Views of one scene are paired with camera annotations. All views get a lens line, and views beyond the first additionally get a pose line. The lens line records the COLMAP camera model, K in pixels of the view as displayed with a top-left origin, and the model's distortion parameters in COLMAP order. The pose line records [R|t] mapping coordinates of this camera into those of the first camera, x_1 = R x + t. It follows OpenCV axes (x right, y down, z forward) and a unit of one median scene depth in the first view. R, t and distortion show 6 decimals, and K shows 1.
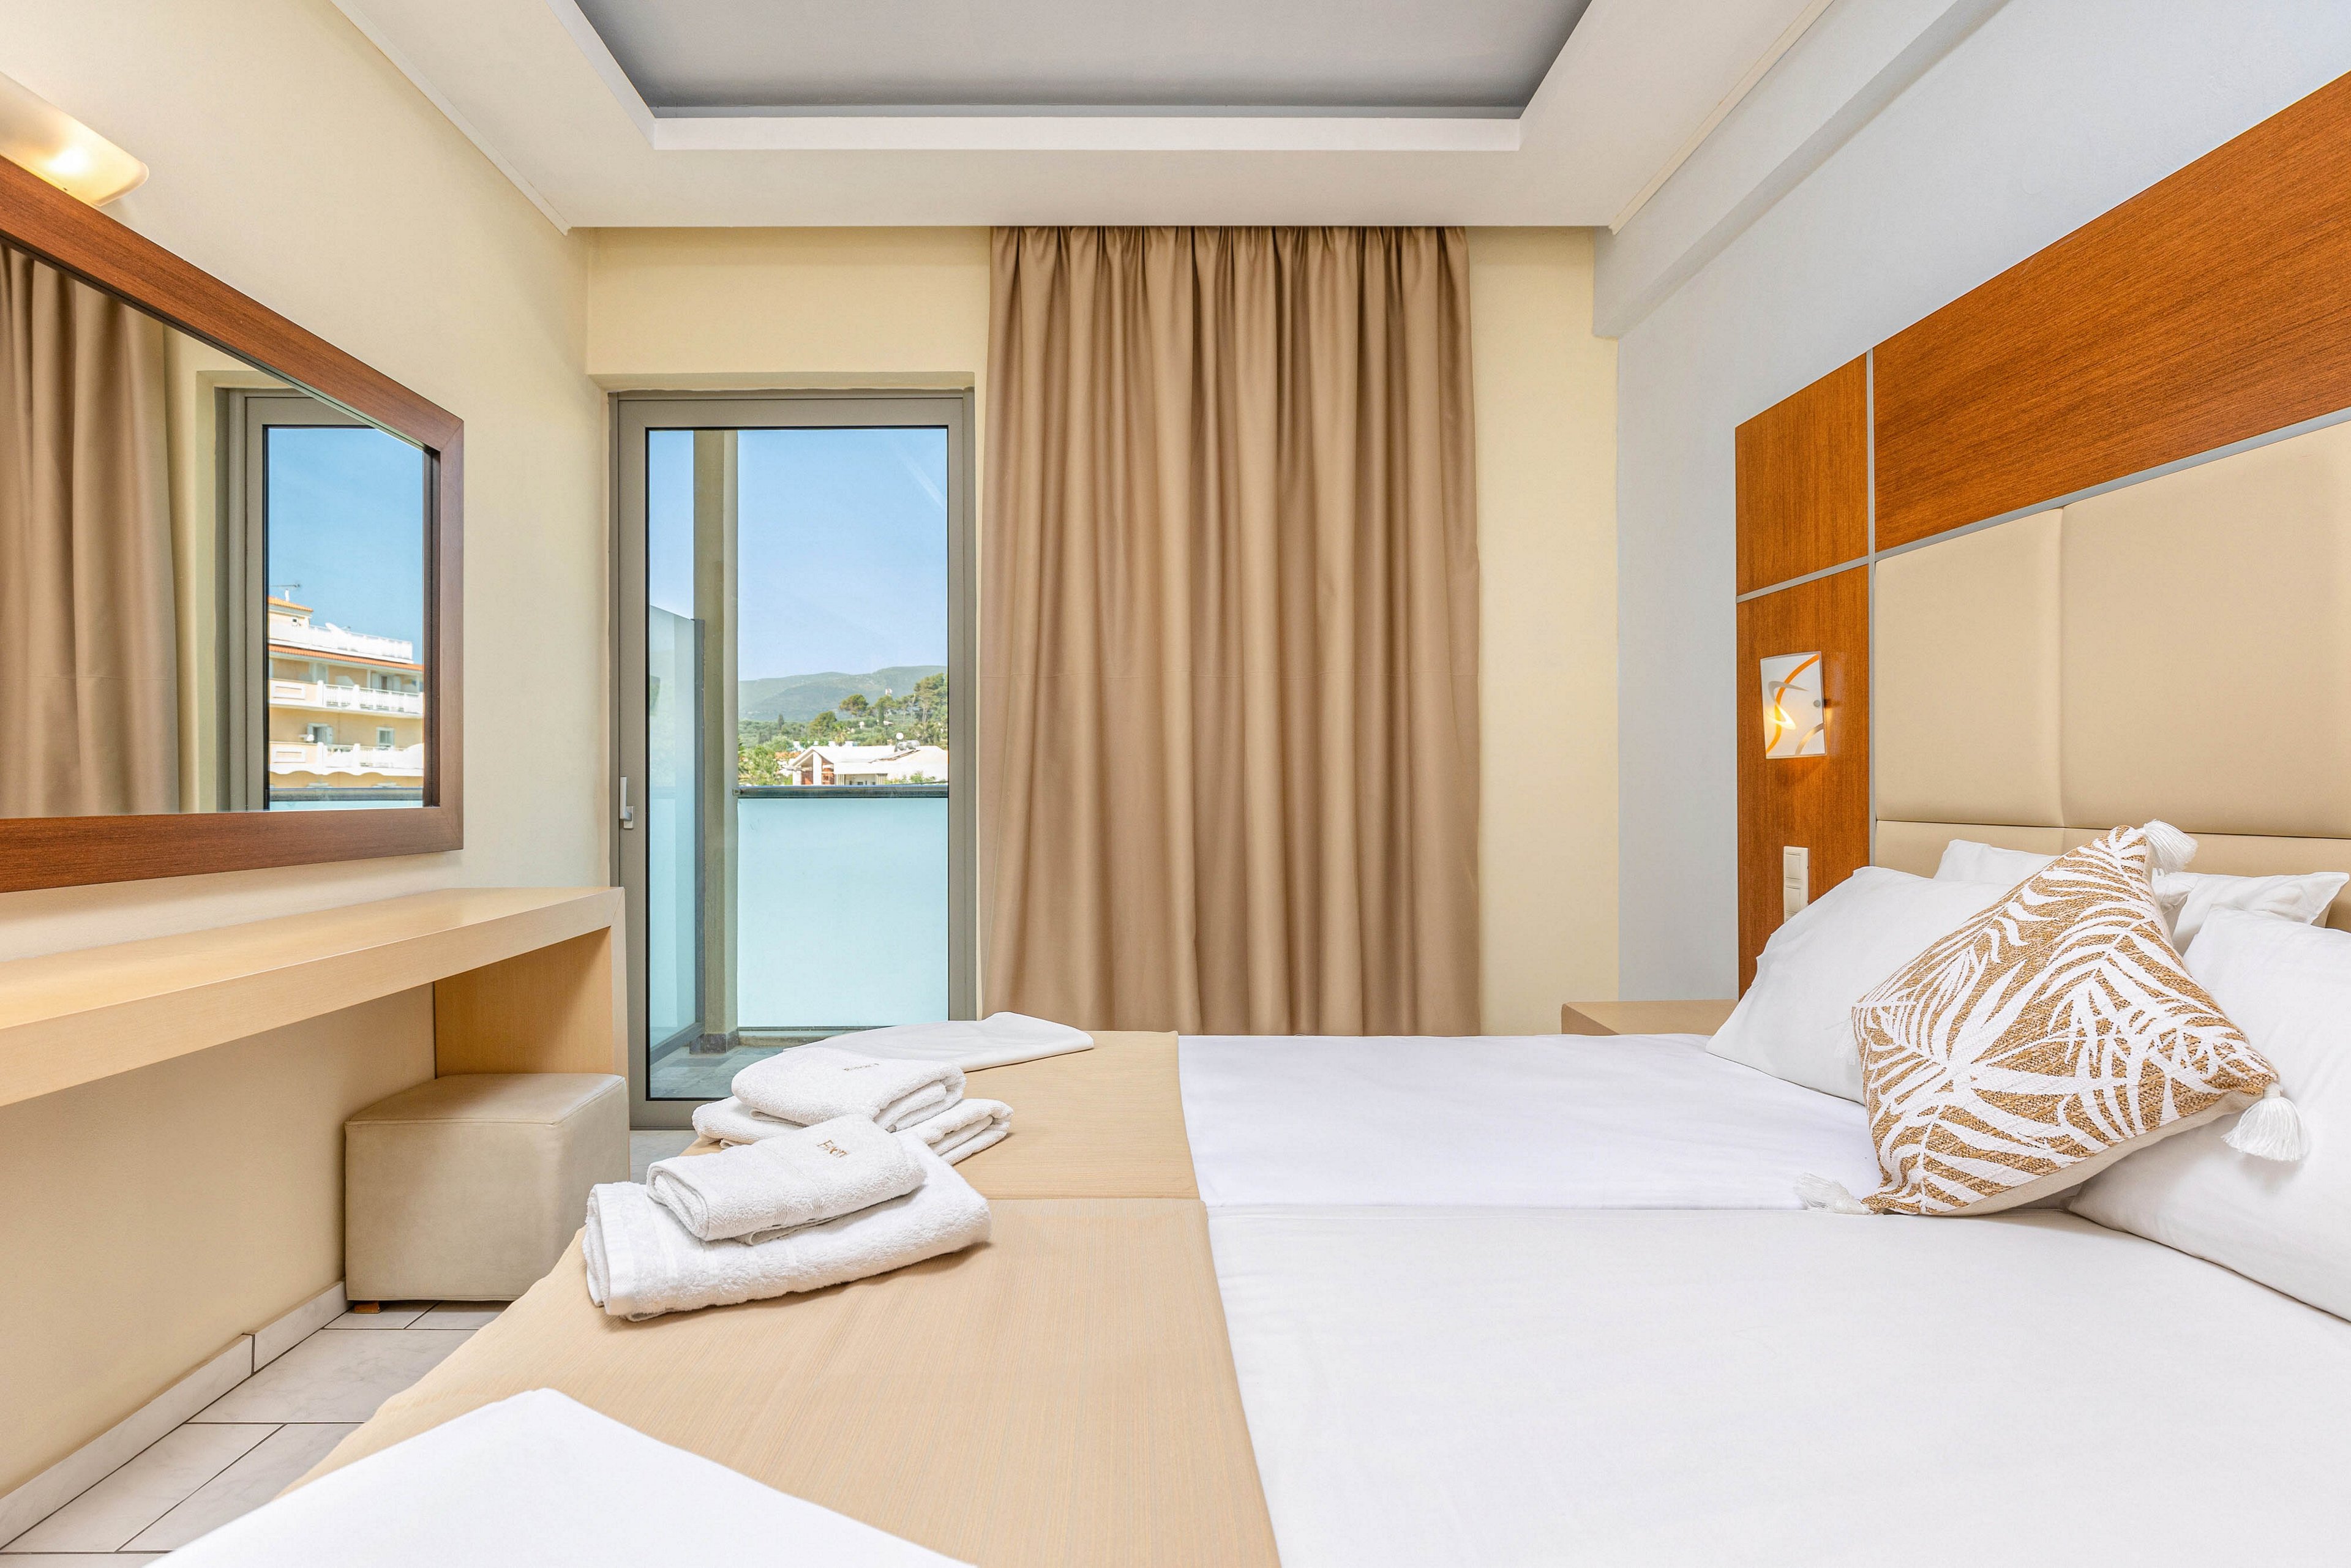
lens RADIAL K [[1208.7, 0, 1114.7], [0, 1208.7, 779.5], [0, 0, 1]] dist [-0.002301, -0.000490]
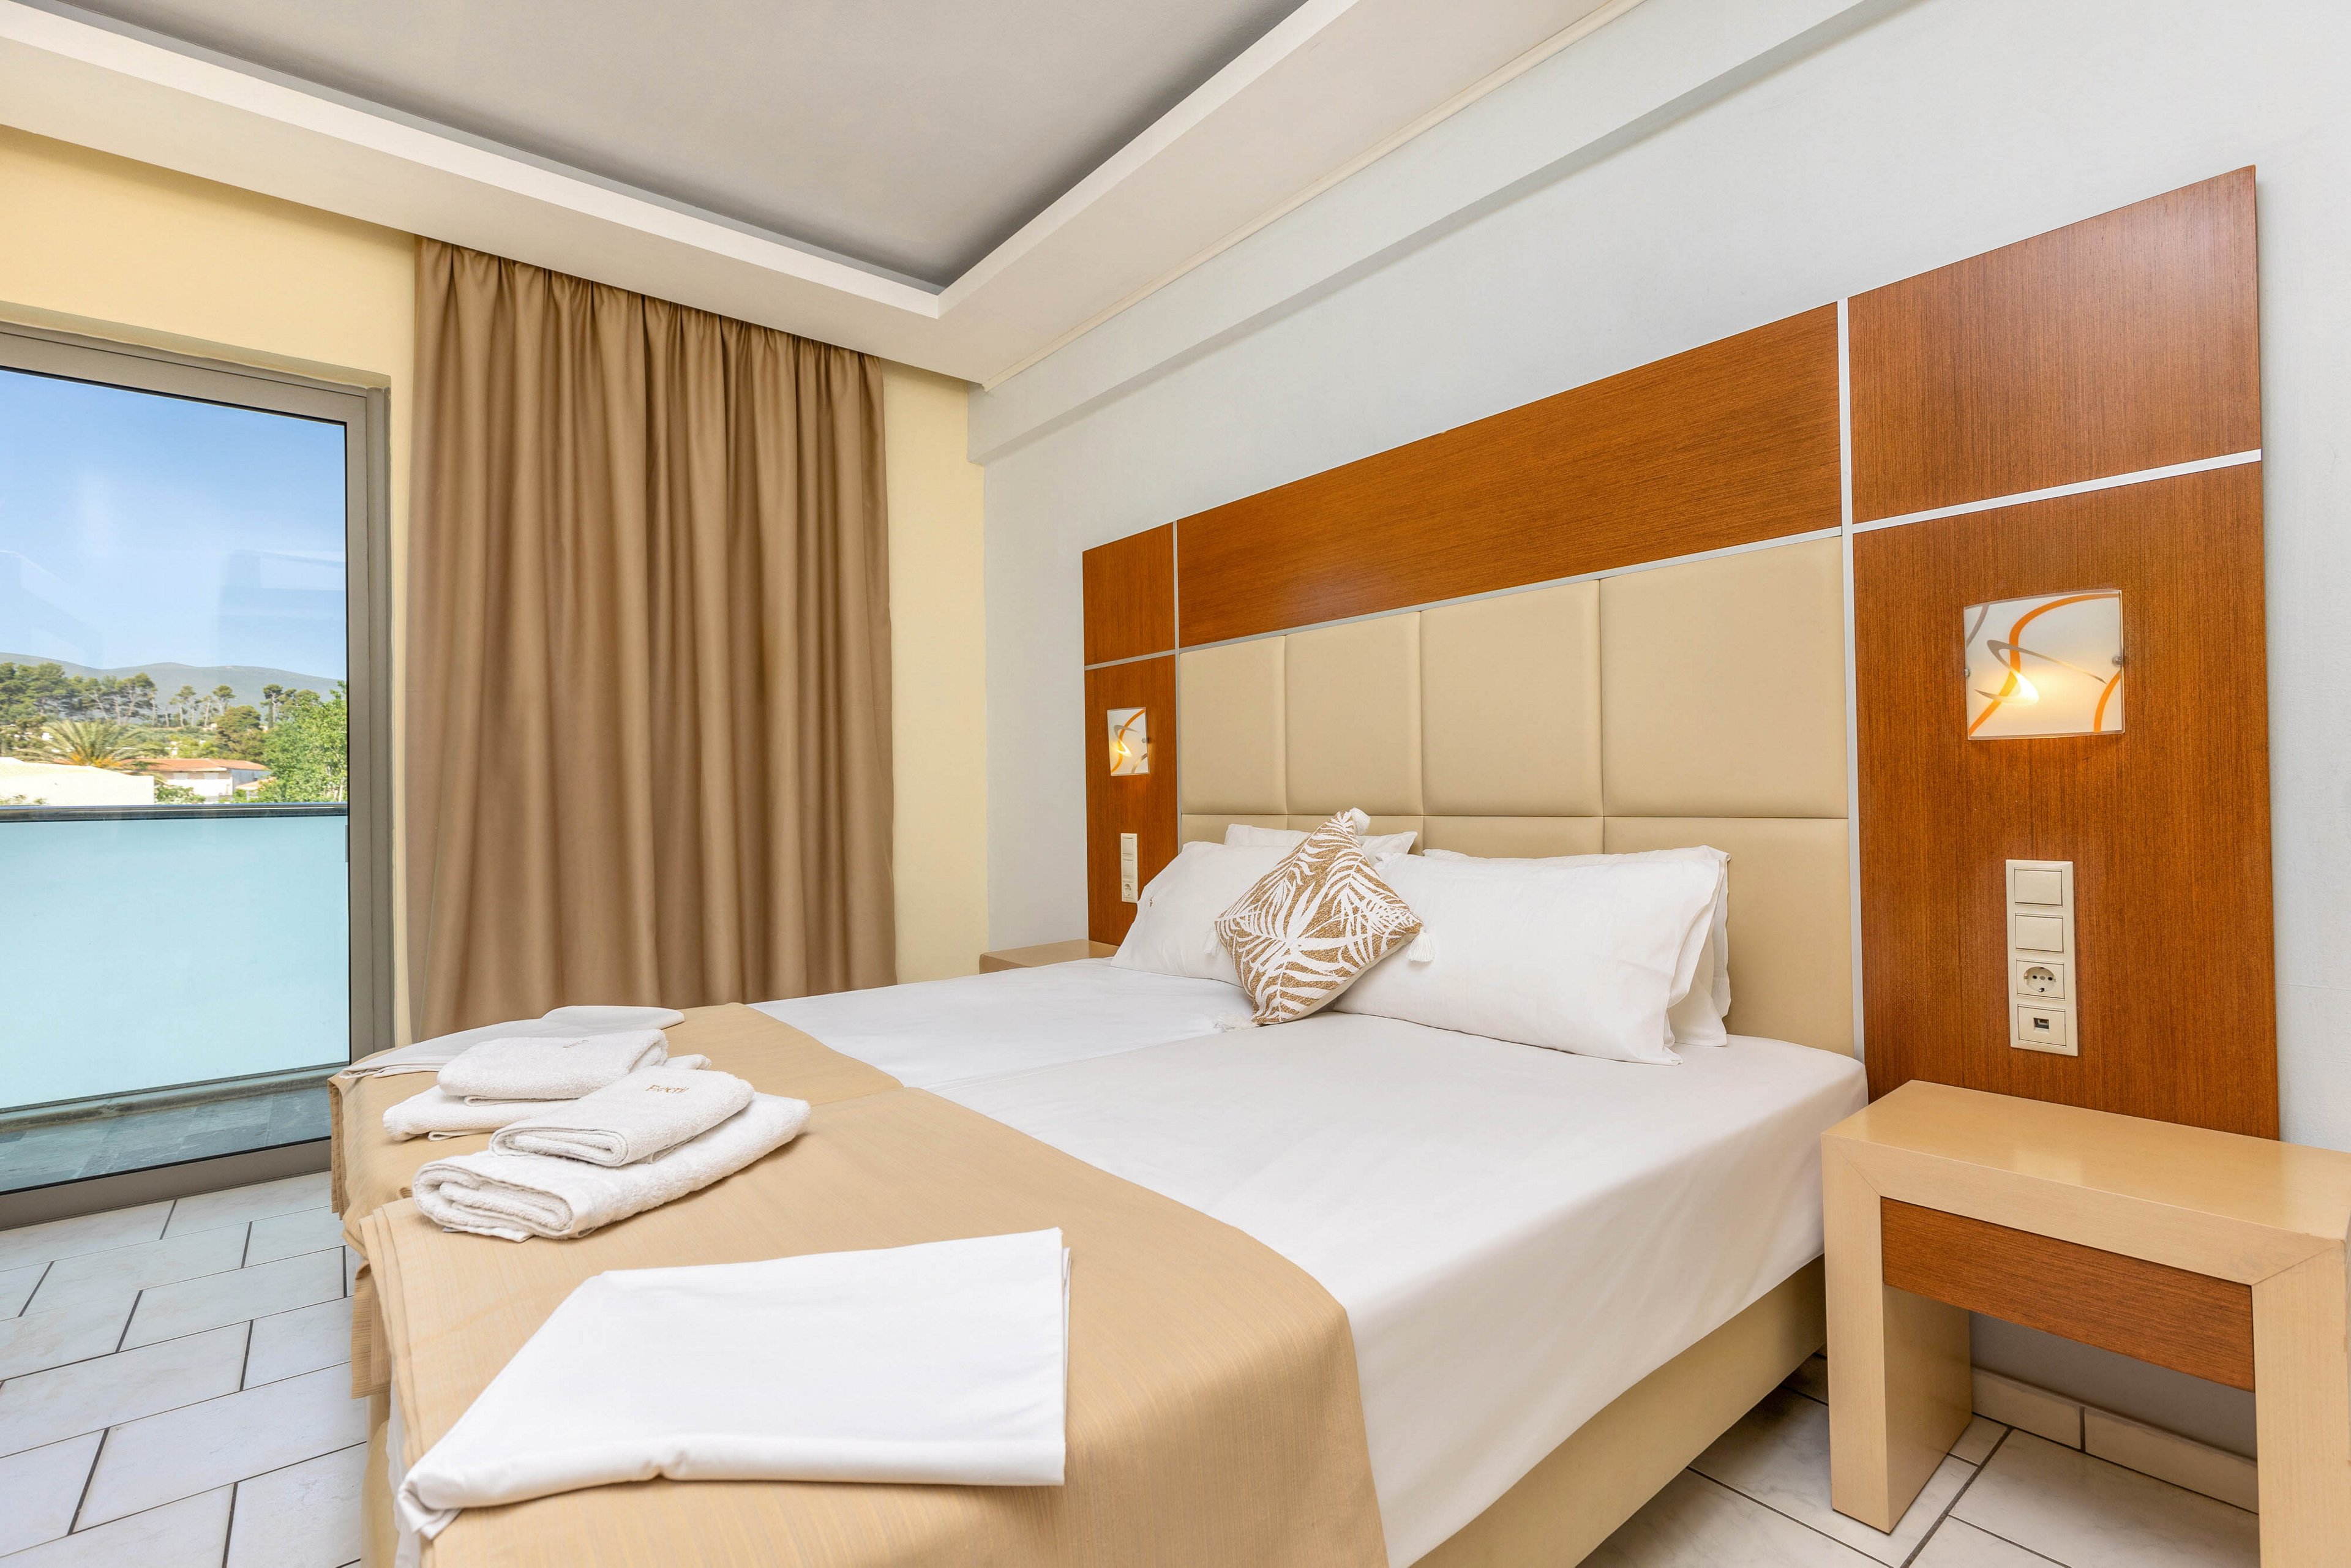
lens RADIAL K [[1056.1, 0, 1175.5], [0, 1056.1, 784.0], [0, 0, 1]] dist [0.003835, 0.000151]
pose [[0.777611, -0.002626, 0.628741, -0.389797], [0.008146, 0.999949, -0.005898, 0.002653], [-0.628693, 0.009708, 0.777593, -0.134469]]
